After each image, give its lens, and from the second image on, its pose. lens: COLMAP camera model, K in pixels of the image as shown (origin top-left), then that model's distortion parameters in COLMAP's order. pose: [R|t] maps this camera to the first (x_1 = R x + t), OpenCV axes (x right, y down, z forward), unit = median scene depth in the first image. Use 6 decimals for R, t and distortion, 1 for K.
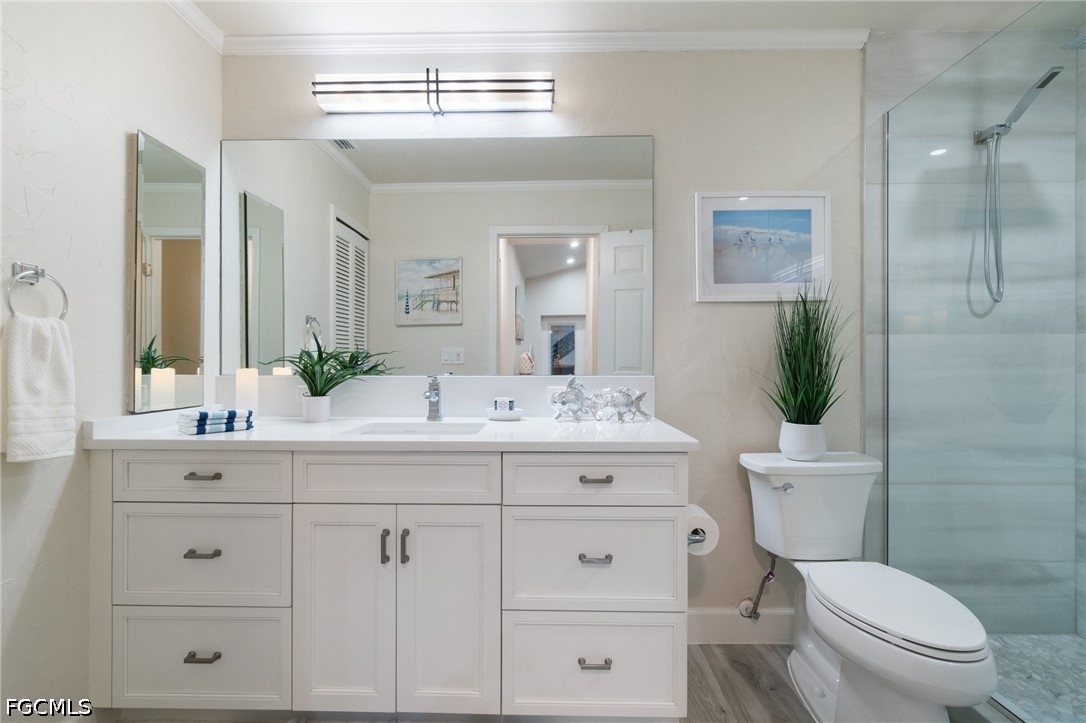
lens RADIAL K [[467.1, 0, 540.1], [0, 467.1, 361.3], [0, 0, 1]] dist [0.000161, 0.000349]
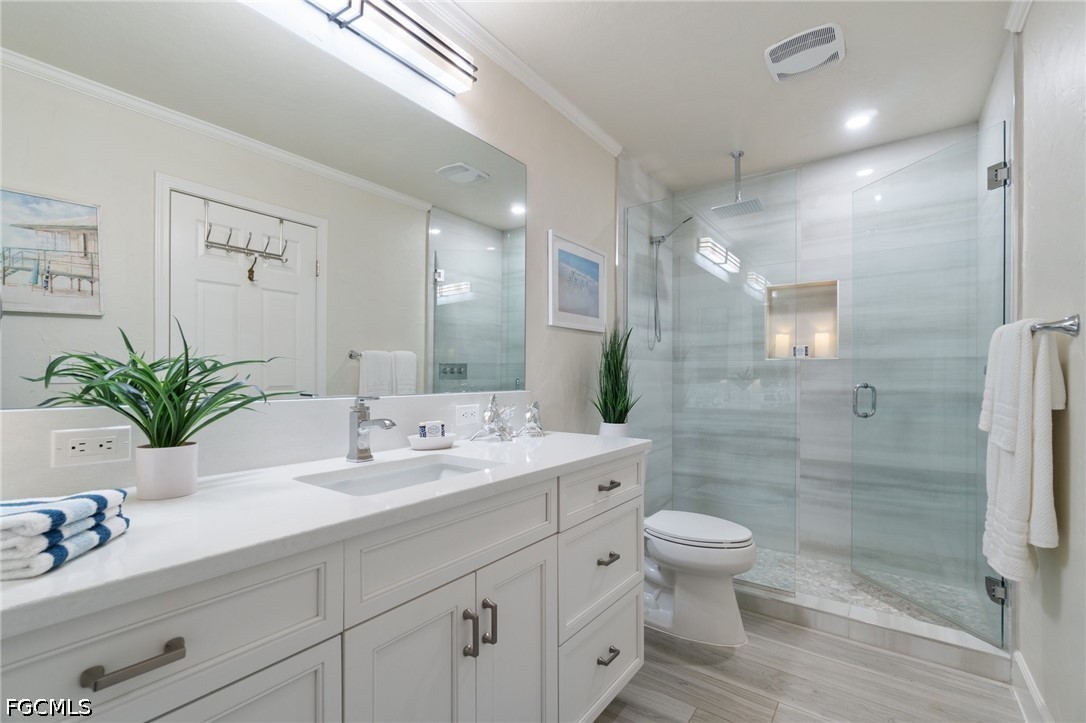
lens RADIAL K [[467.1, 0, 534.3], [0, 467.1, 378.0], [0, 0, 1]] dist [0.000161, 0.000349]
pose [[0.597715, 0.000450, 0.801709, -0.600539], [0.001686, 0.999997, -0.001818, 0.003188], [-0.801707, 0.002438, 0.597712, 0.350569]]
